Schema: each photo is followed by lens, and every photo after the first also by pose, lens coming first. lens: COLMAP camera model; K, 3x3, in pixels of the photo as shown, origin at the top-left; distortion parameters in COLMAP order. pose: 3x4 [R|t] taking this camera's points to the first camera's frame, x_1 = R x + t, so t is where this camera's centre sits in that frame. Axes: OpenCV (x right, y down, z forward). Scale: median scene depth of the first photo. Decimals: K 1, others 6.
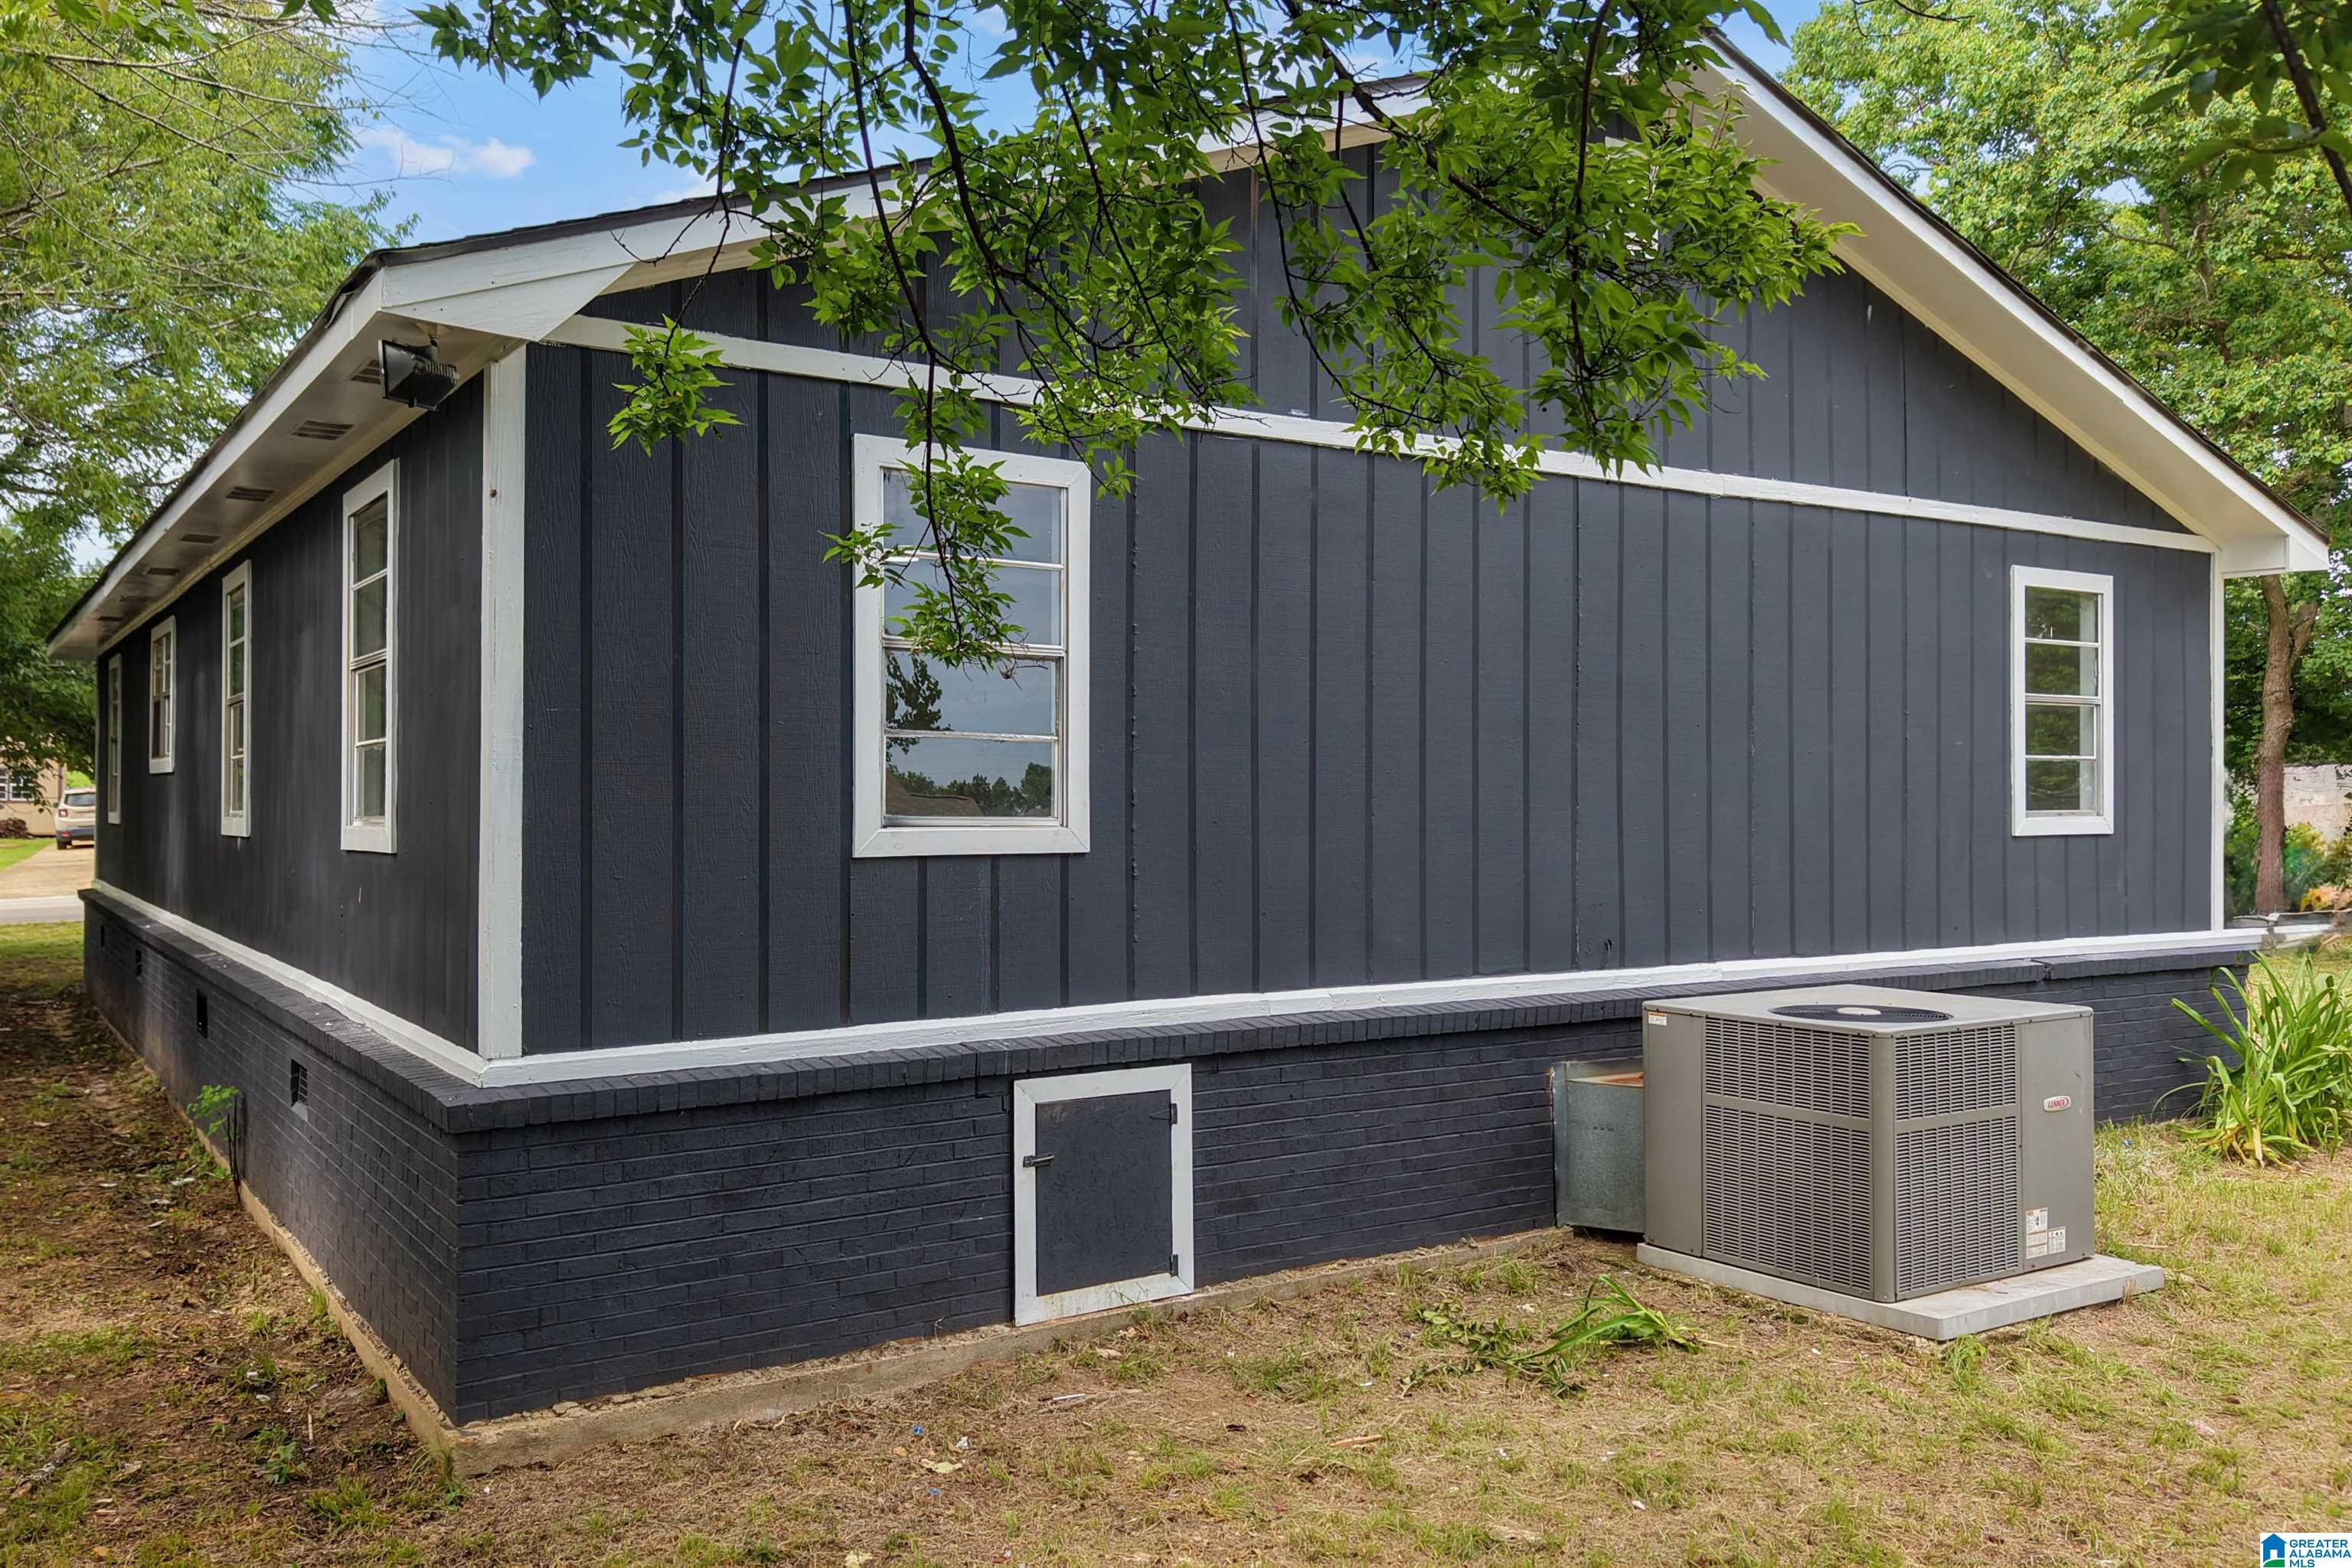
lens RADIAL K [[1858.5, 0, 1176.0], [0, 1858.5, 784.0], [0, 0, 1]] dist [0.100442, -0.148755]
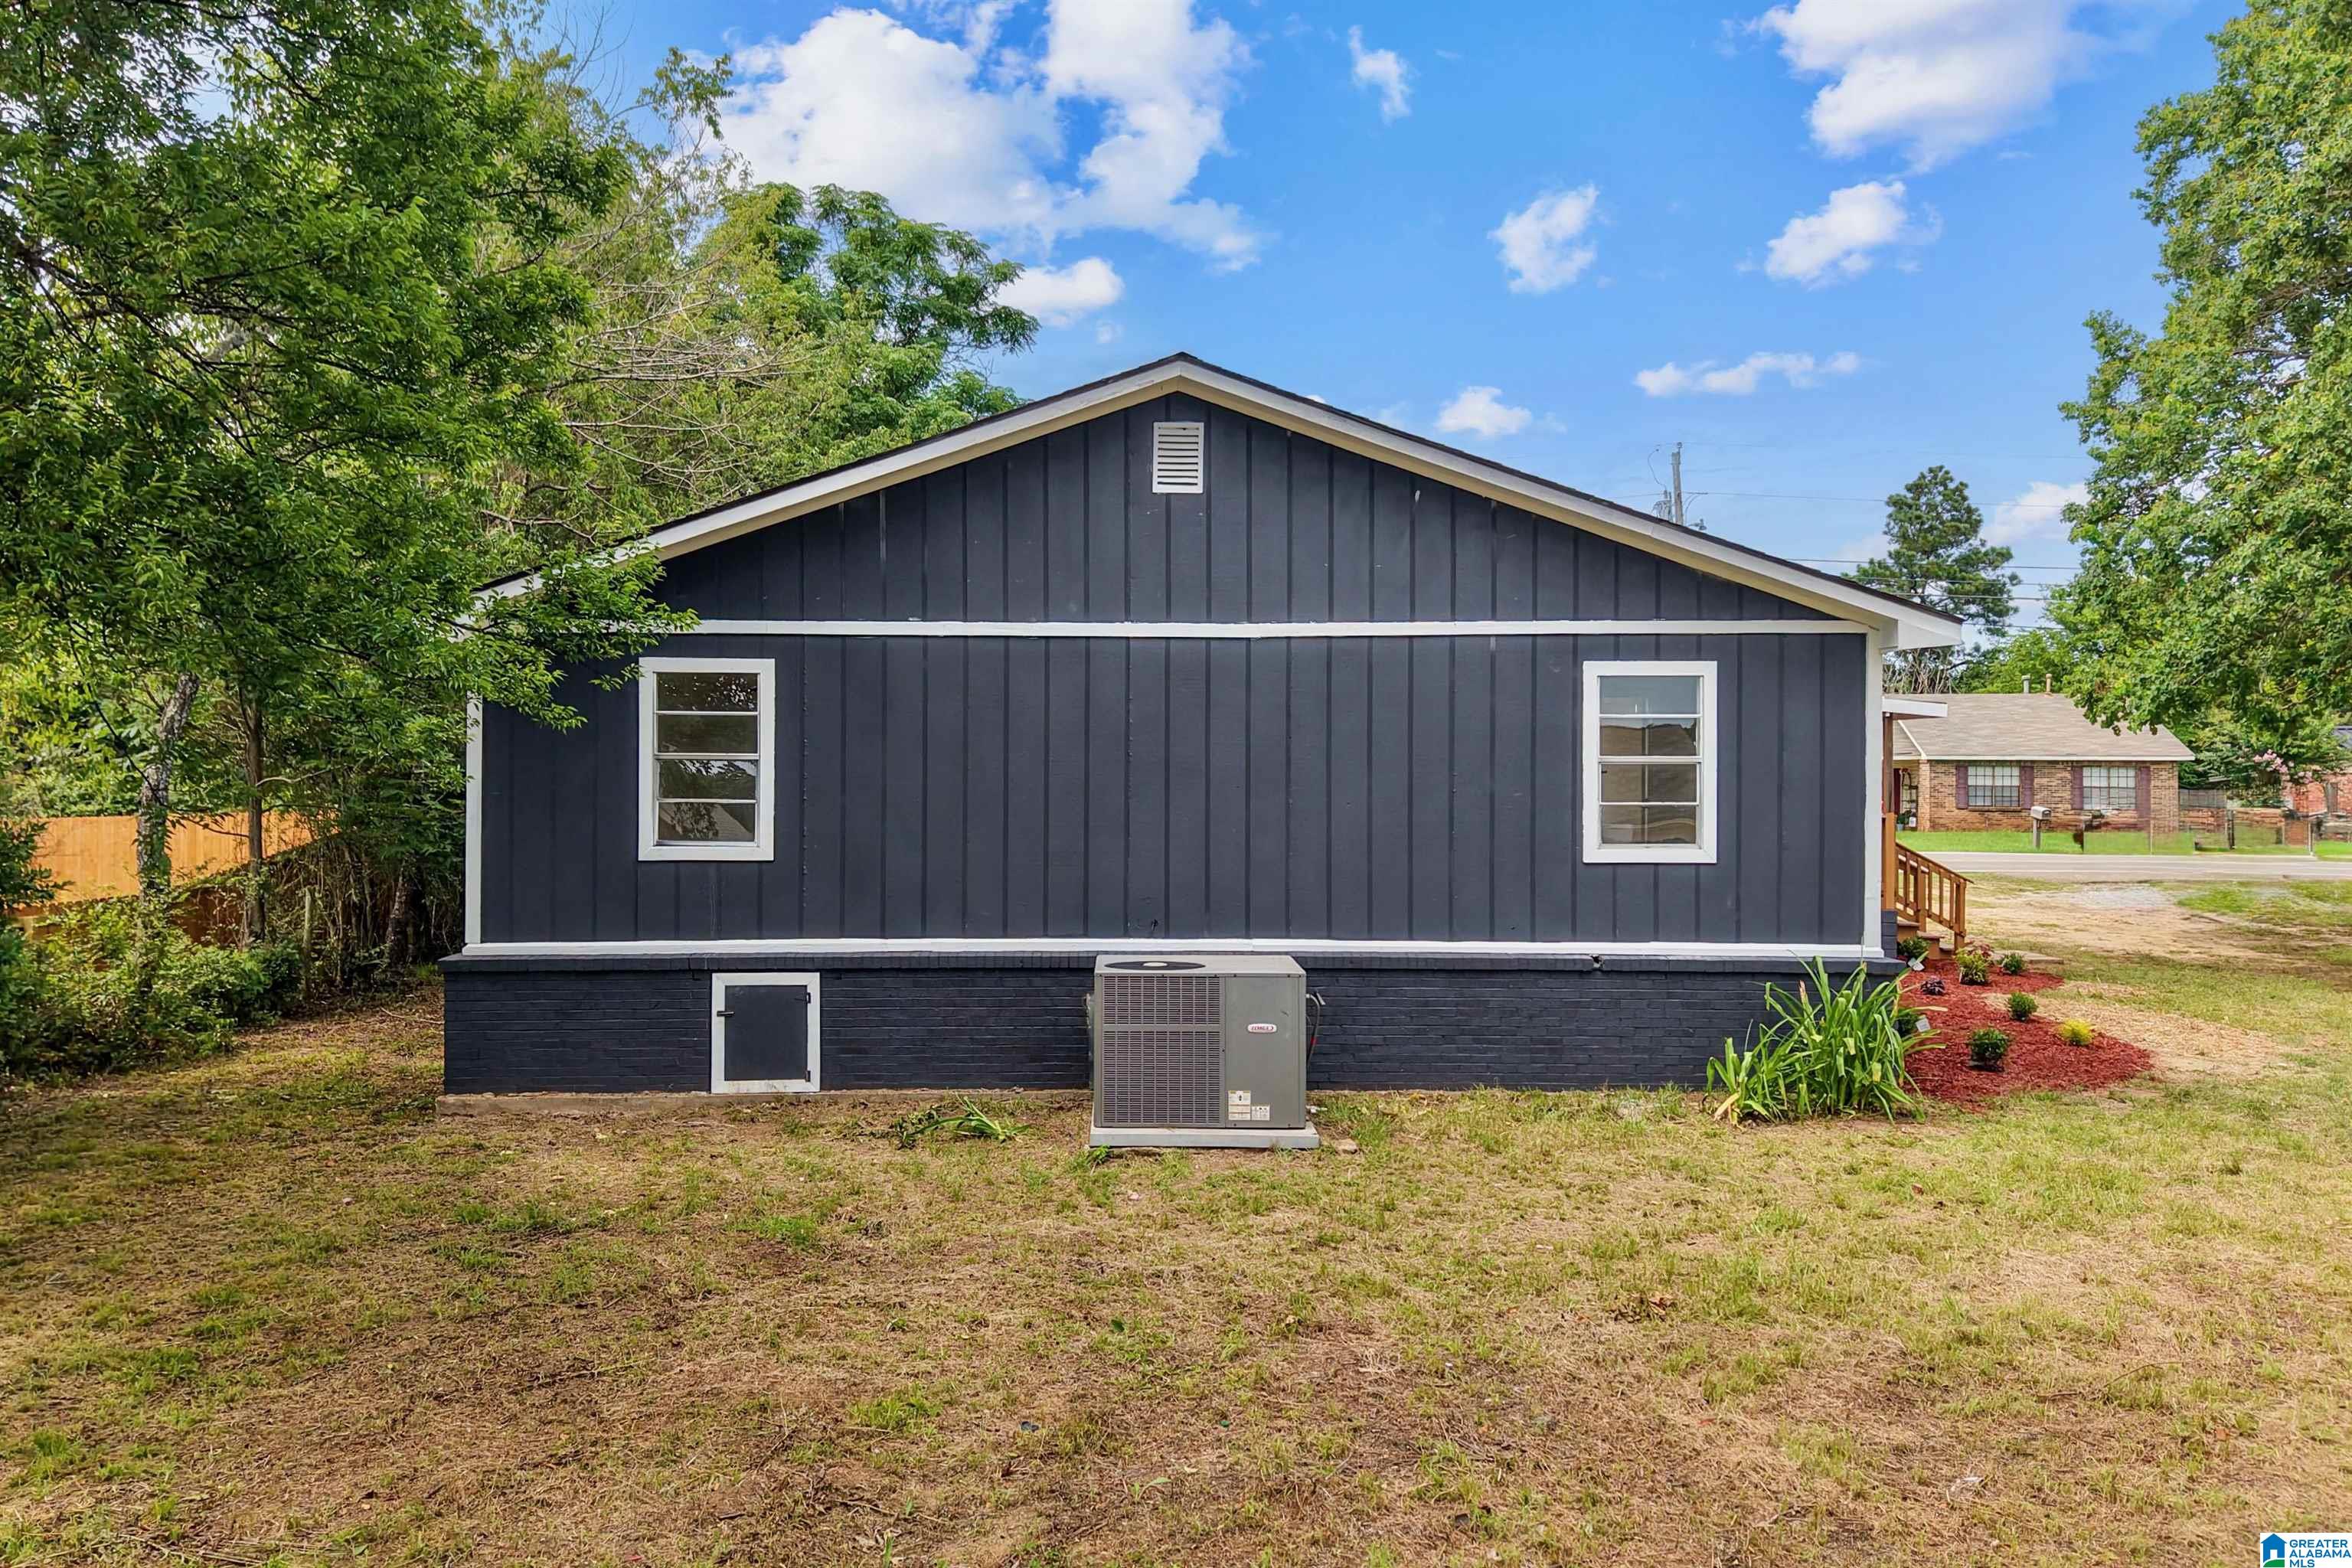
lens RADIAL K [[1858.5, 0, 1176.0], [0, 1858.5, 784.0], [0, 0, 1]] dist [0.100442, -0.148755]
pose [[0.854713, 0.007747, -0.519044, 1.282779], [0.000347, 0.999880, 0.015496, -0.070985], [0.519101, -0.013425, 0.854607, -0.431477]]
